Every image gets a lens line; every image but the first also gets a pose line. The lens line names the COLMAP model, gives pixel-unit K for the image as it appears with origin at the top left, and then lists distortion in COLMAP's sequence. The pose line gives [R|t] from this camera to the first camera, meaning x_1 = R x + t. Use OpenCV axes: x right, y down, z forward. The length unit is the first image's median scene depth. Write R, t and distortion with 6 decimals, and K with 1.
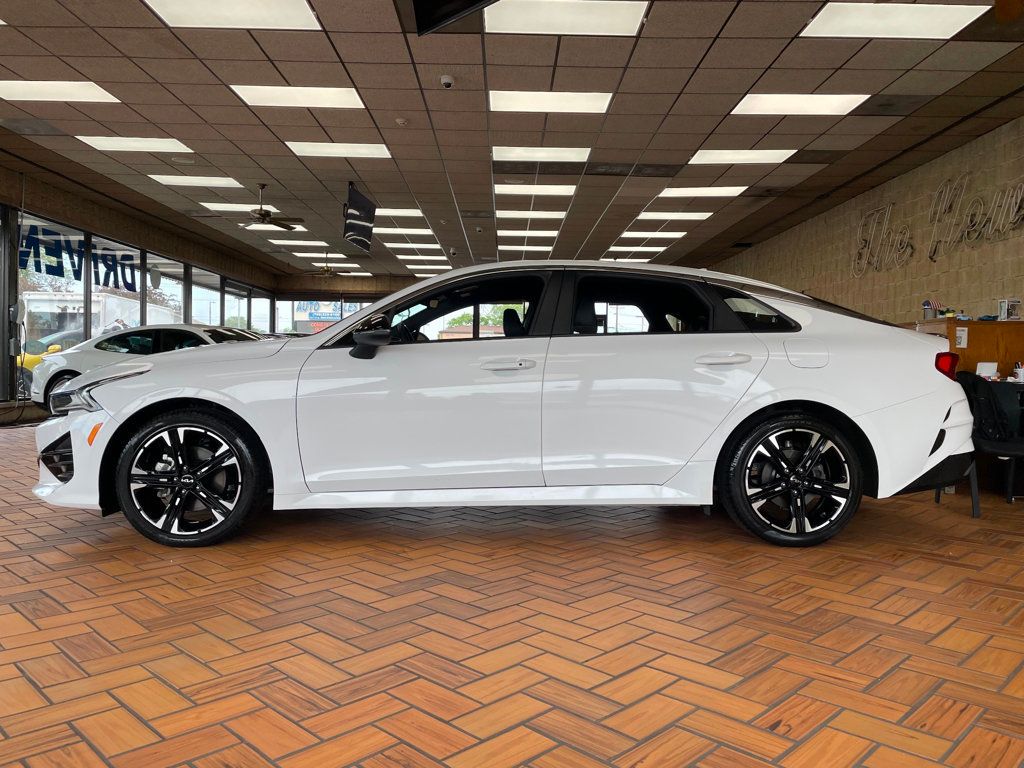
lens RADIAL K [[774.5, 0, 512.1], [0, 774.5, 380.5], [0, 0, 1]] dist [0.031560, -0.000575]
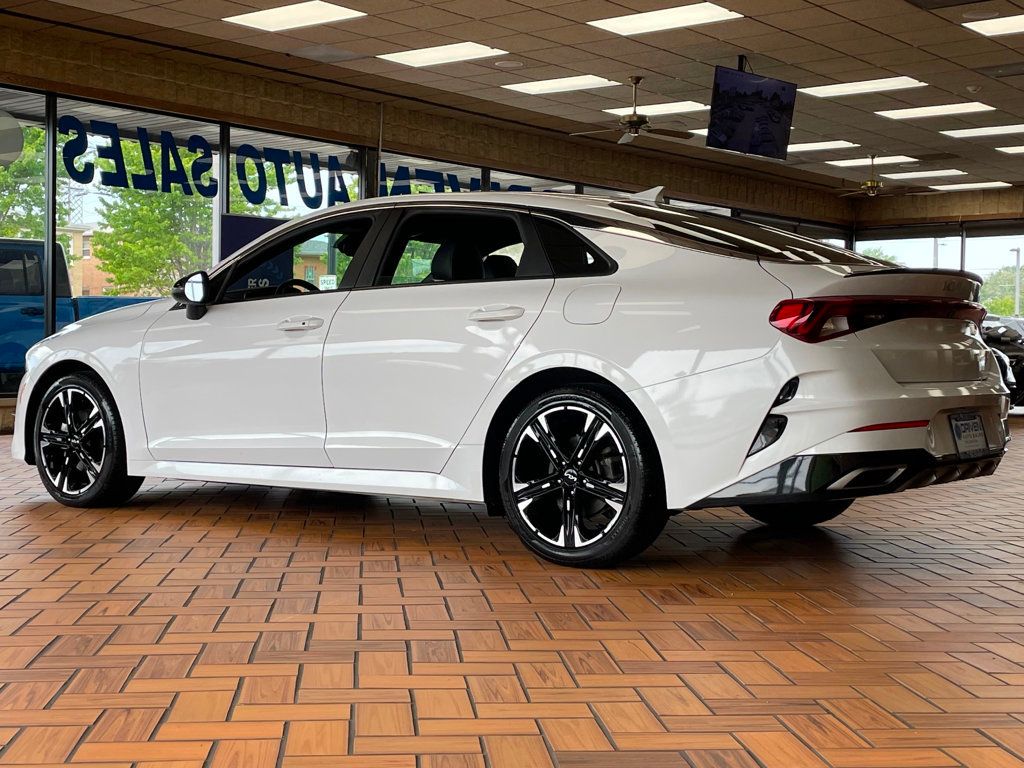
lens RADIAL K [[1401.6, 0, 511.9], [0, 1401.6, 385.1], [0, 0, 1]] dist [0.073583, 0.000000]
pose [[0.777859, 0.015629, -0.628244, 1.165024], [-0.014987, 0.999868, 0.006318, 0.034160], [0.628260, 0.004501, 0.777991, -0.074441]]
